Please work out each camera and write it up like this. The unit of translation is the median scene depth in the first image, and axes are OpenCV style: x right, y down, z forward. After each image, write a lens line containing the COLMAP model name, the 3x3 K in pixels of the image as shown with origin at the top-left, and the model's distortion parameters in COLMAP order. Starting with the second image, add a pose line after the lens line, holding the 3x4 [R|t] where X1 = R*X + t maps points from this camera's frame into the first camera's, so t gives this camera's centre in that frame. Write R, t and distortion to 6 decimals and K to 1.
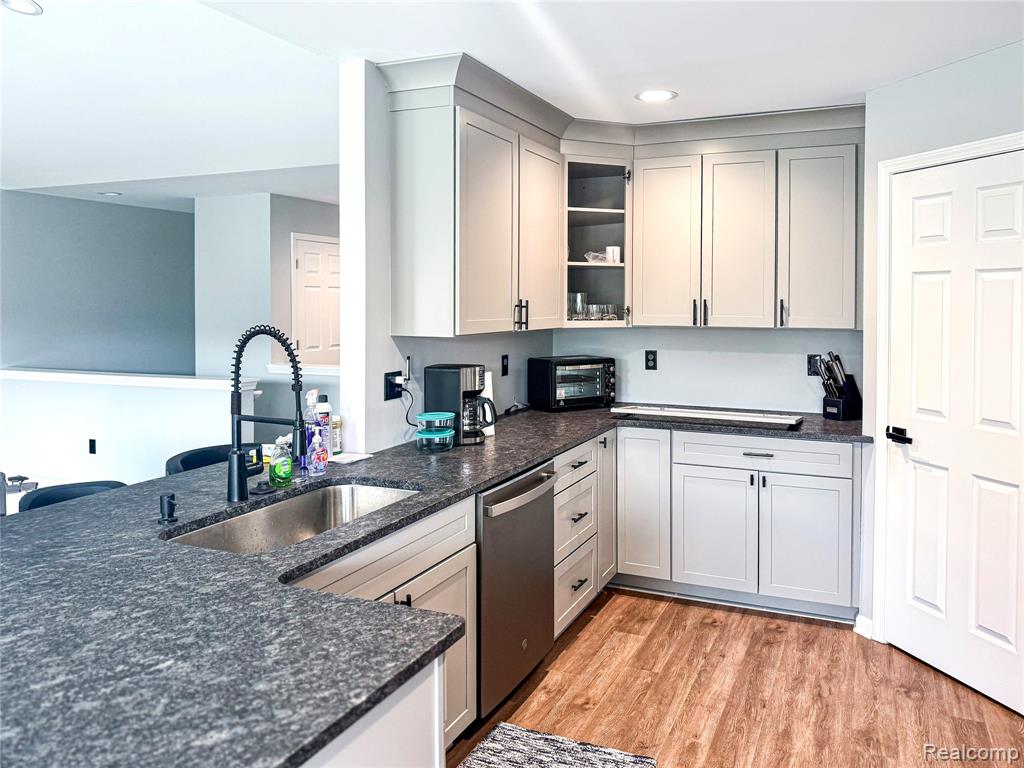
lens RADIAL K [[741.9, 0, 545.4], [0, 741.9, 306.1], [0, 0, 1]] dist [0.003758, -0.000364]
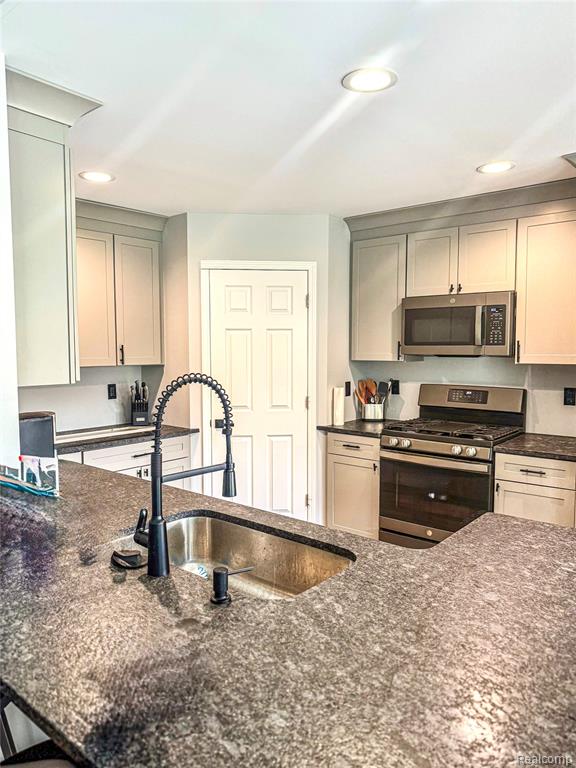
lens RADIAL K [[556.4, 0, 287.8], [0, 556.4, 386.0], [0, 0, 1]] dist [0.003758, -0.000364]
pose [[0.280817, -0.070466, 0.957171, -1.010961], [0.007290, 0.997429, 0.071291, -0.007442], [-0.959734, -0.013042, 0.280608, 0.689212]]
